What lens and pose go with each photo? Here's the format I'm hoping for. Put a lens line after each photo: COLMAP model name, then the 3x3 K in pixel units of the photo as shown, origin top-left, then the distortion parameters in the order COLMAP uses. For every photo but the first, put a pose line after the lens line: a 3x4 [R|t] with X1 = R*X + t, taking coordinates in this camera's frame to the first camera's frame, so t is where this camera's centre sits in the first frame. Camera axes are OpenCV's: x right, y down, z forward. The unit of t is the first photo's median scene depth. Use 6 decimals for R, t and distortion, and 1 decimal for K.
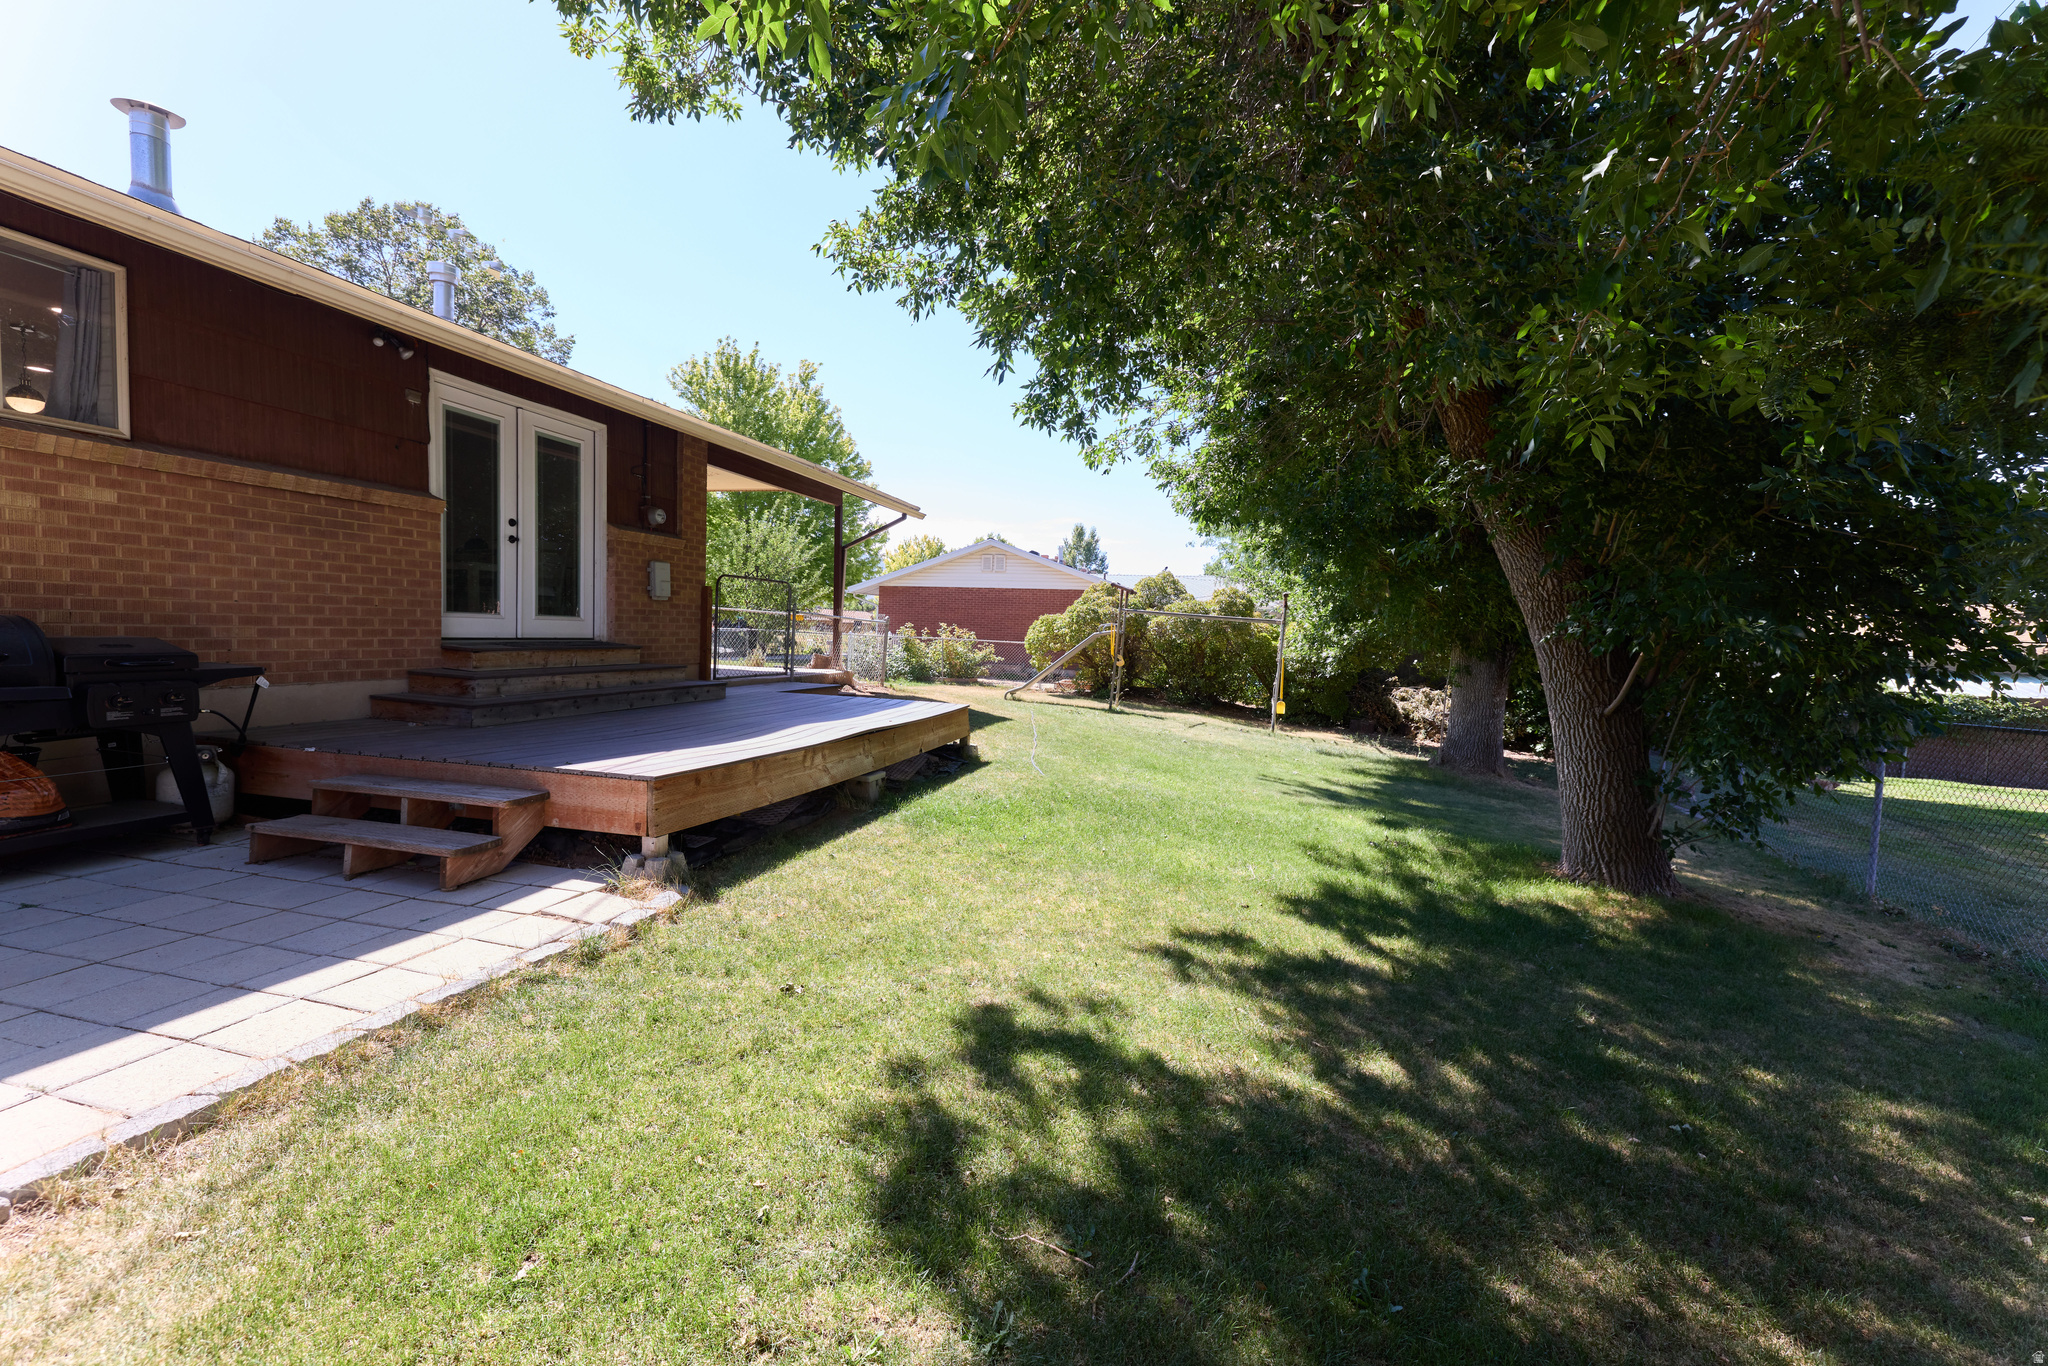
lens RADIAL K [[888.8, 0, 1021.0], [0, 888.8, 687.8], [0, 0, 1]] dist [0.002754, 0.000644]
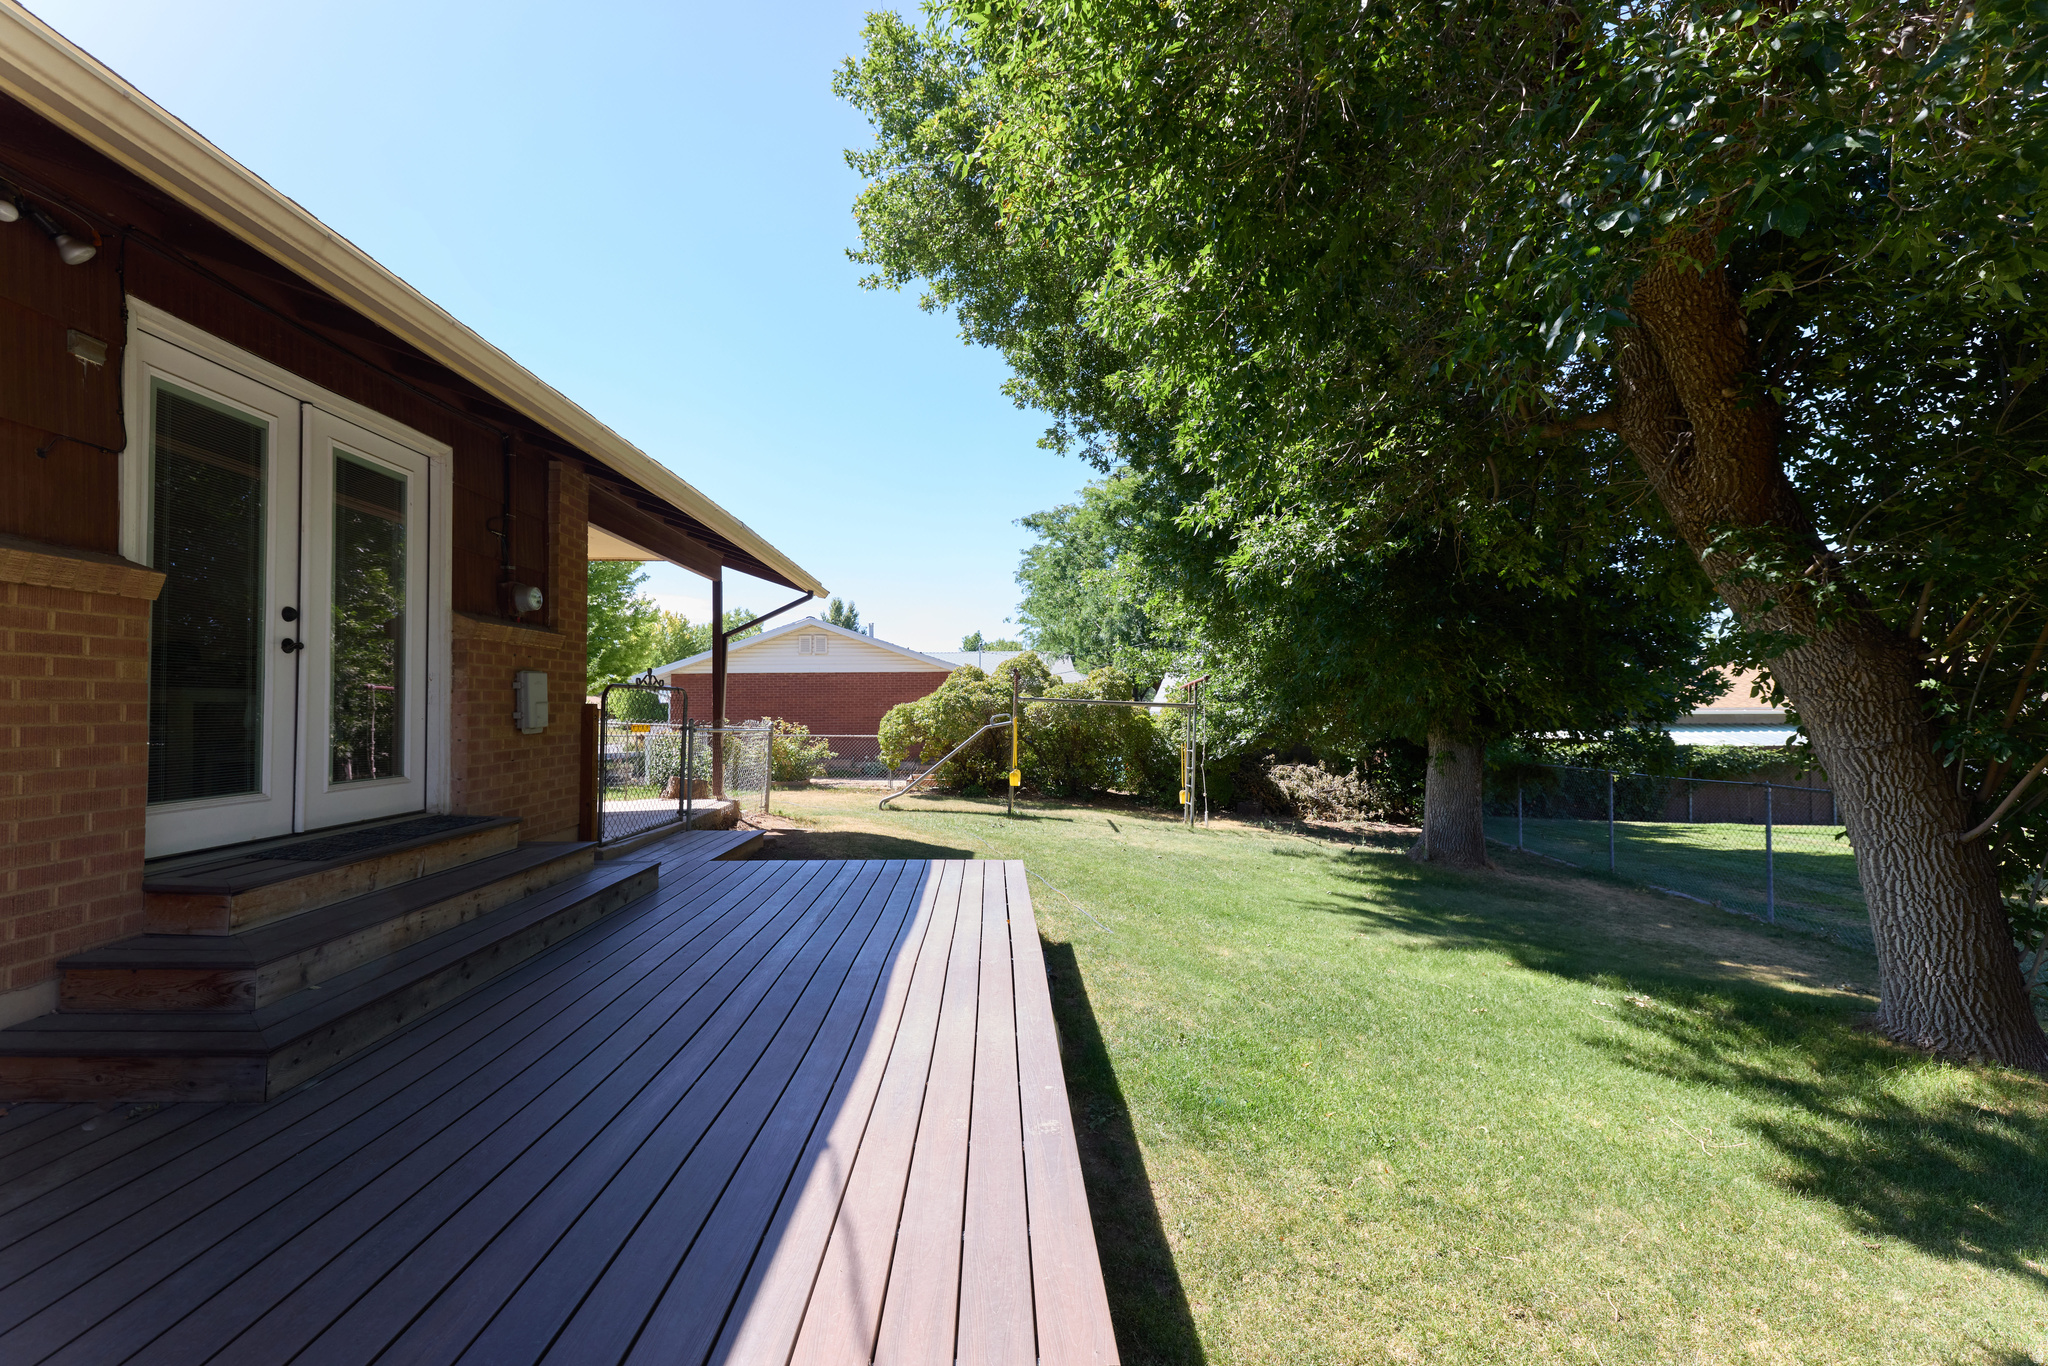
lens RADIAL K [[888.8, 0, 1025.5], [0, 888.8, 684.6], [0, 0, 1]] dist [0.002754, 0.000644]
pose [[0.956952, -0.032183, 0.288456, -0.273765], [0.056463, 0.995489, -0.076248, -0.070579], [-0.284700, 0.089253, 0.954453, 0.335493]]
